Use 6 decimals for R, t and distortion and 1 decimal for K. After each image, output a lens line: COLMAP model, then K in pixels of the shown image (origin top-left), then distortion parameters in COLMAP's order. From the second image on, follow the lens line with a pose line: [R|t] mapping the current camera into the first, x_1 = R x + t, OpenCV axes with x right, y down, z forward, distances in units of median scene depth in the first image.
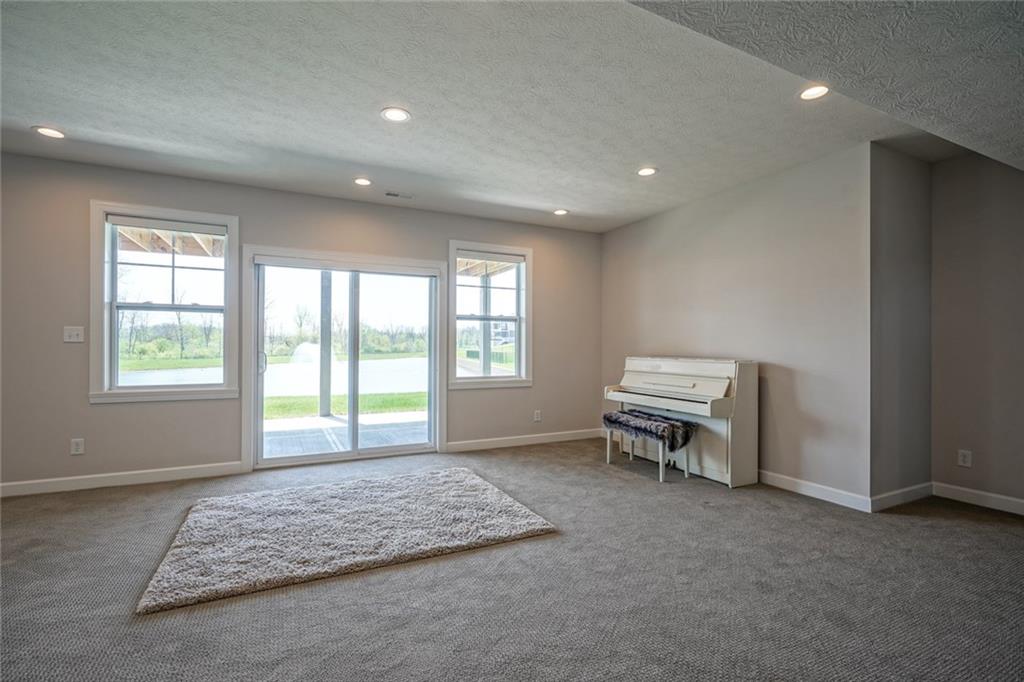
lens RADIAL K [[463.6, 0, 518.6], [0, 463.6, 347.3], [0, 0, 1]] dist [-0.002685, 0.002141]
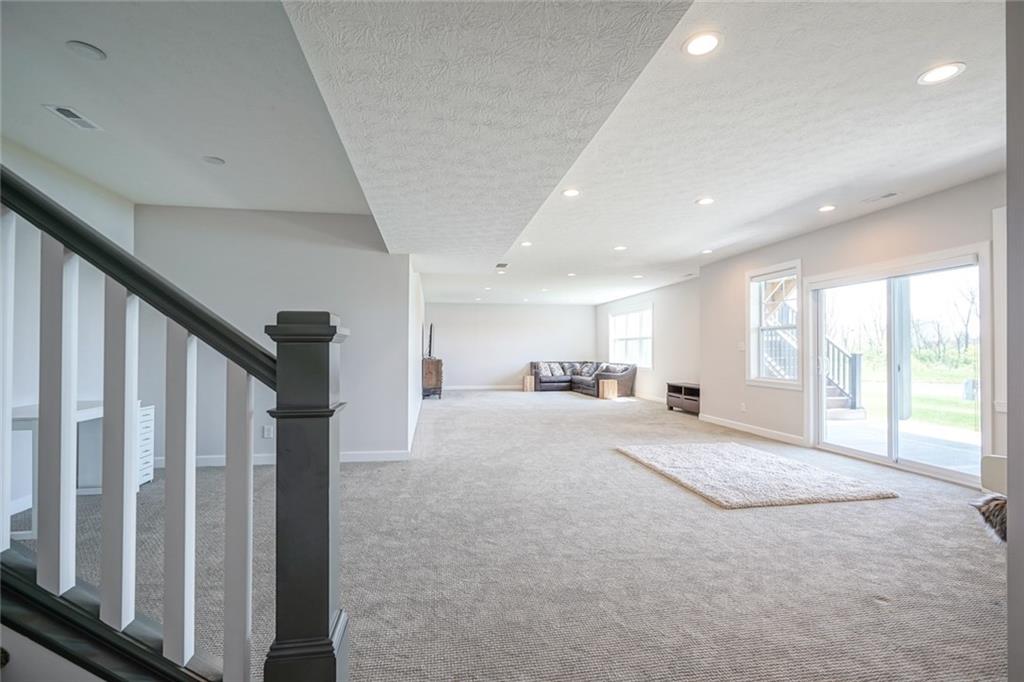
lens RADIAL K [[463.6, 0, 513.3], [0, 463.6, 344.7], [0, 0, 1]] dist [-0.002685, 0.002141]
pose [[-0.280908, -0.018684, -0.959553, 1.049665], [0.001110, 0.999803, -0.019793, -0.000231], [0.959734, -0.006625, -0.280832, 0.626947]]
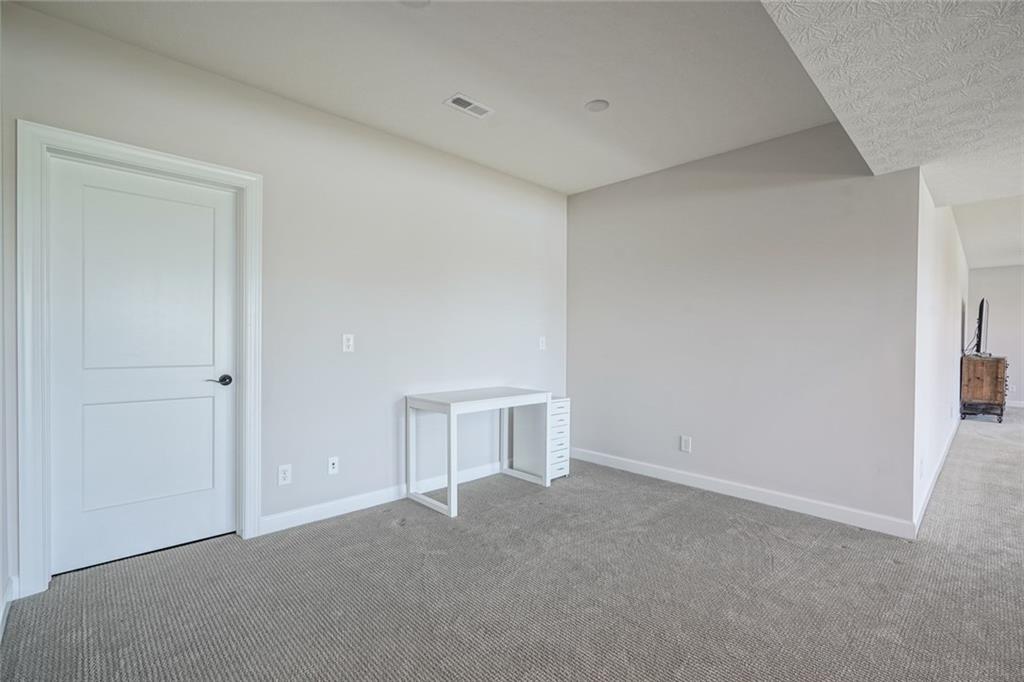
lens RADIAL K [[463.6, 0, 510.1], [0, 463.6, 344.1], [0, 0, 1]] dist [-0.002685, 0.002141]
pose [[-0.951757, -0.008777, -0.306728, 0.927822], [-0.011763, 0.999900, 0.007891, -0.002976], [0.306628, 0.011118, -0.951765, 0.571896]]
